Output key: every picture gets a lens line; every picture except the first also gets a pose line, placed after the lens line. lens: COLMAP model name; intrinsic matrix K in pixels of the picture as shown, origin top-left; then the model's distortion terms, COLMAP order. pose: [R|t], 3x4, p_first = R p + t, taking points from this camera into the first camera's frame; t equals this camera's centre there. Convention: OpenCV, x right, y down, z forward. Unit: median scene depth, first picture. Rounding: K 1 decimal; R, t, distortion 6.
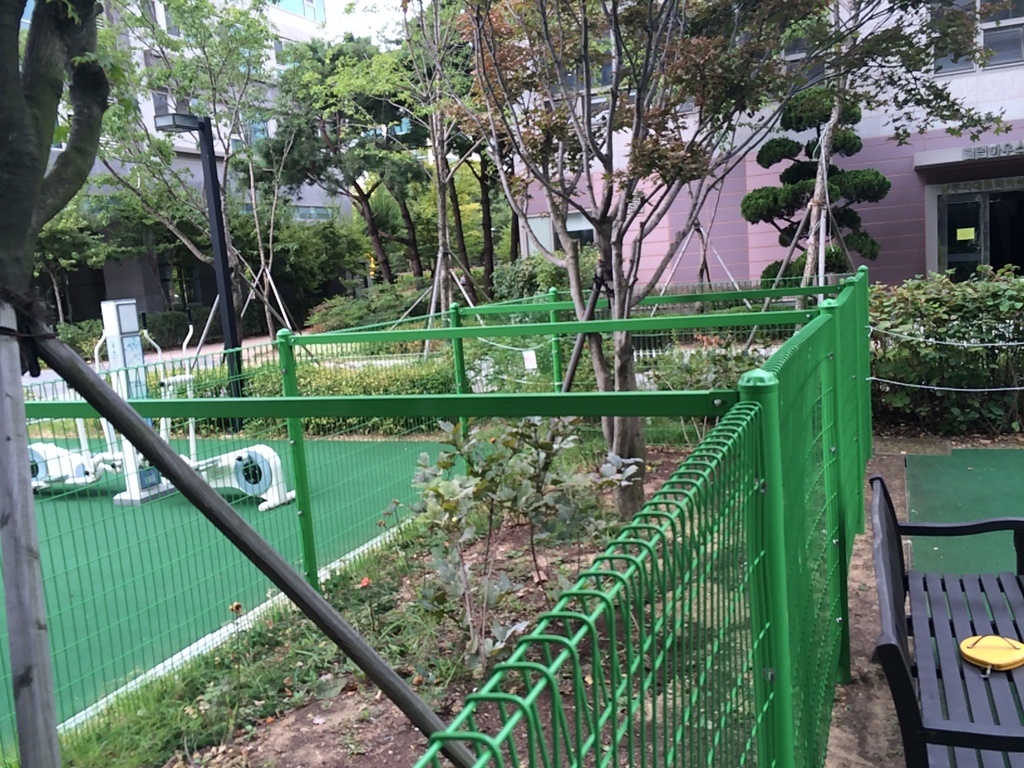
lens RADIAL K [[868.0, 0, 513.7], [0, 868.0, 382.5], [0, 0, 1]] dist [0.001594, 0.004534]
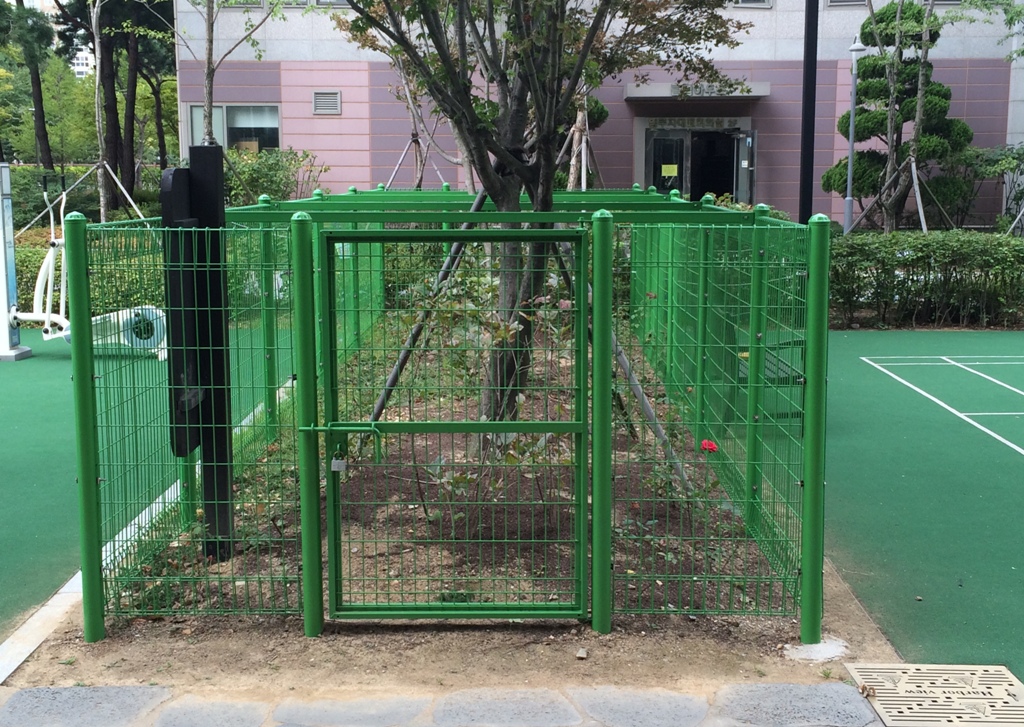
lens RADIAL K [[1347.2, 0, 508.3], [0, 1347.2, 364.3], [0, 0, 1]] dist [0.047273, 0.000000]
pose [[0.919664, 0.020301, 0.392182, -0.410026], [-0.016159, 0.999773, -0.013860, 0.123015], [-0.392374, 0.006410, 0.919783, -0.563781]]
